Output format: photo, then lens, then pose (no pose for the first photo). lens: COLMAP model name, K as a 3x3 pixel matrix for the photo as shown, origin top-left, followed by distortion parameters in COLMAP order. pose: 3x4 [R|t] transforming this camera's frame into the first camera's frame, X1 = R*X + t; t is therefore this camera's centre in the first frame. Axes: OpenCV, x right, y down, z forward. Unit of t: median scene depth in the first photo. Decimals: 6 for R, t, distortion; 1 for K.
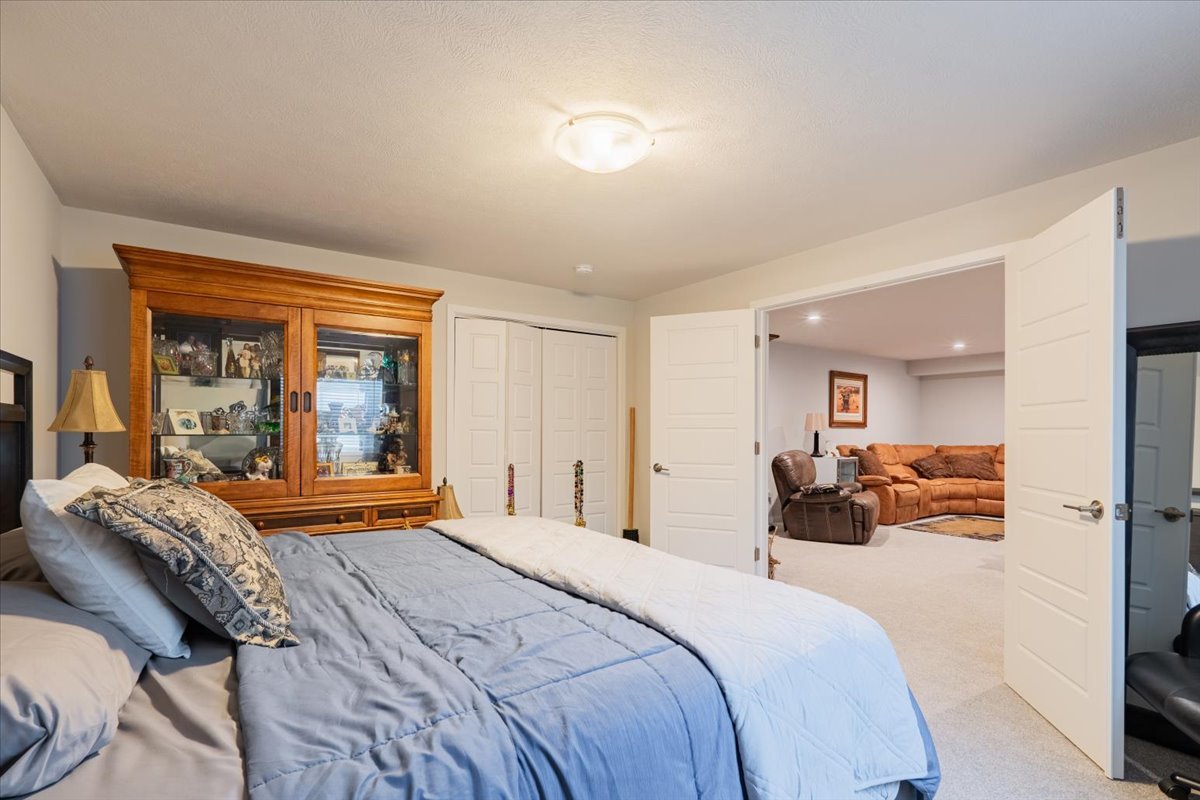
lens RADIAL K [[569.3, 0, 604.5], [0, 569.3, 430.4], [0, 0, 1]] dist [-0.003508, -0.000397]
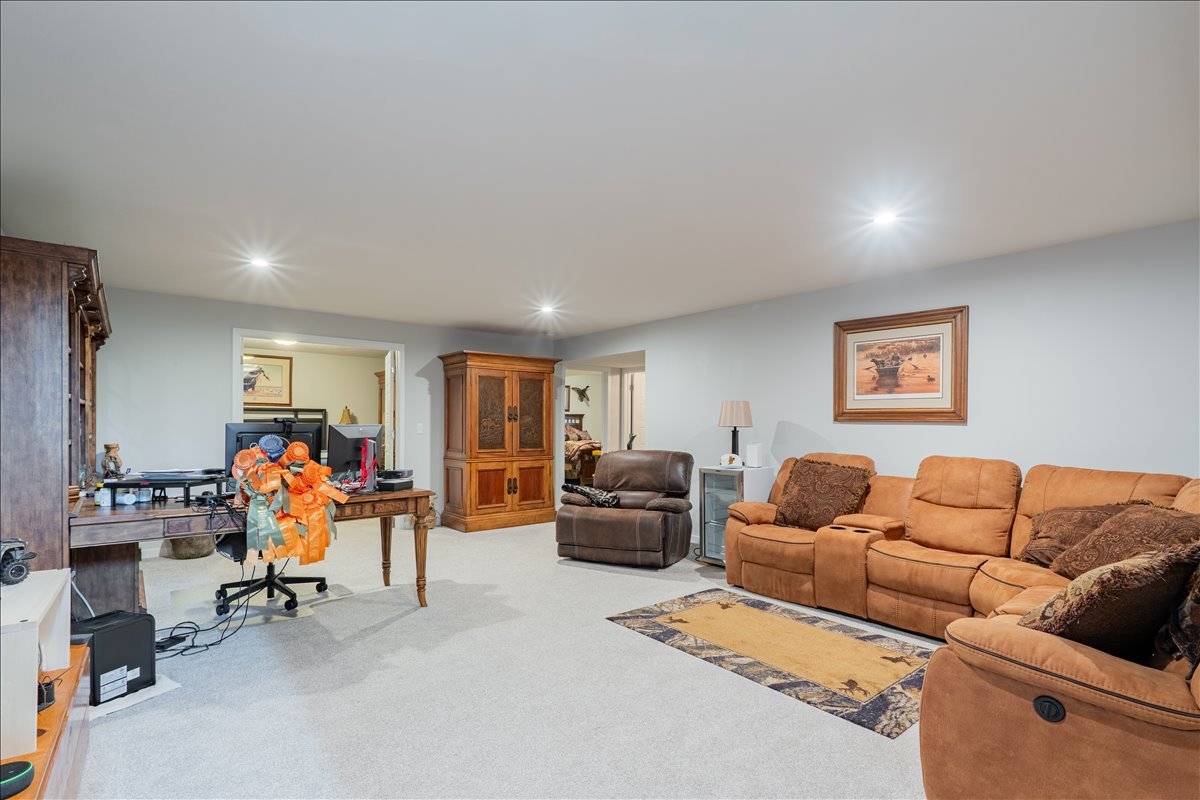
lens RADIAL K [[569.3, 0, 604.5], [0, 569.3, 430.4], [0, 0, 1]] dist [-0.003508, -0.000397]
pose [[0.069081, 0.006661, -0.997589, 0.999692], [-0.008693, 0.999944, 0.006075, 0.002097], [0.997573, 0.008252, 0.069135, 0.759403]]
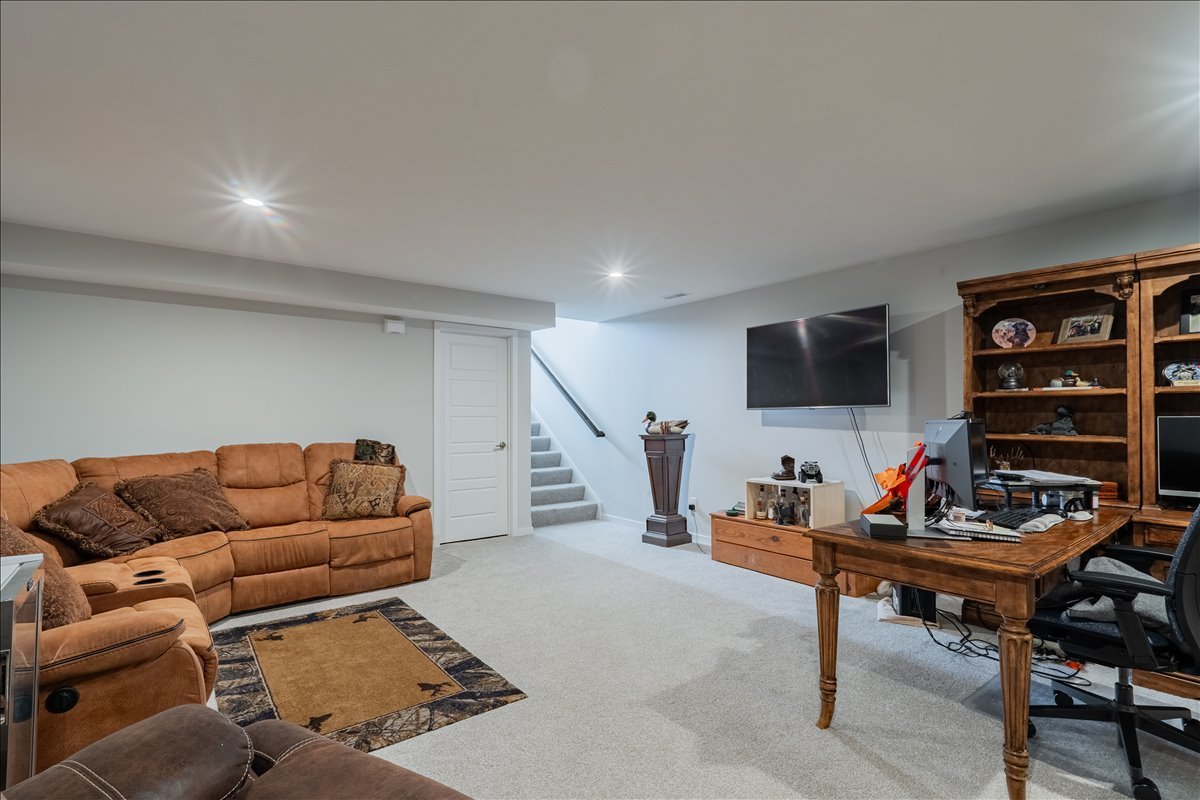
lens RADIAL K [[567.4, 0, 599.9], [0, 567.4, 409.9], [0, 0, 1]] dist [-0.001224, -0.000405]
pose [[-0.034174, 0.012010, 0.999344, 0.225130], [0.002488, 0.999926, -0.011932, -0.001118], [-0.999413, 0.002079, -0.034201, 0.762726]]
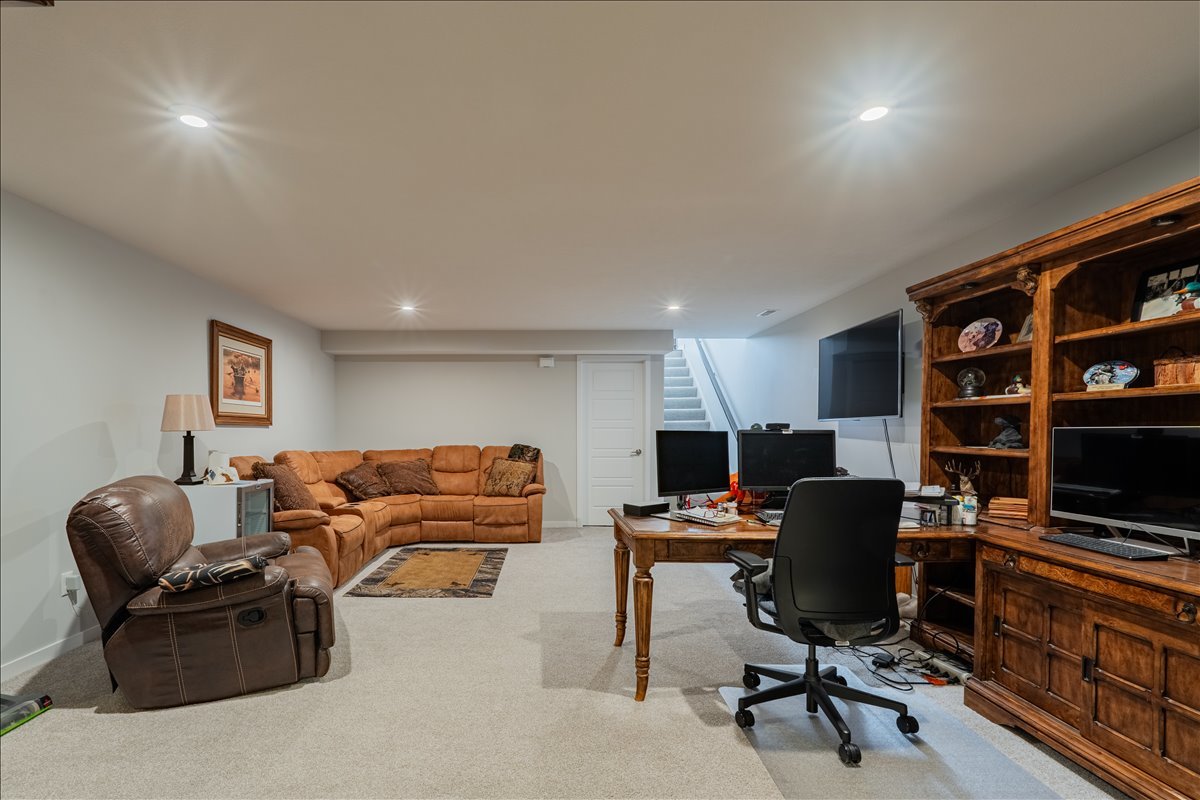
lens RADIAL K [[577.5, 0, 541.1], [0, 577.5, 443.6], [0, 0, 1]] dist [-0.001551, -0.000073]
pose [[0.593039, -0.021121, 0.804897, 0.145092], [0.002589, 0.999701, 0.024325, 0.000066], [-0.805170, -0.012342, 0.592916, 0.438966]]
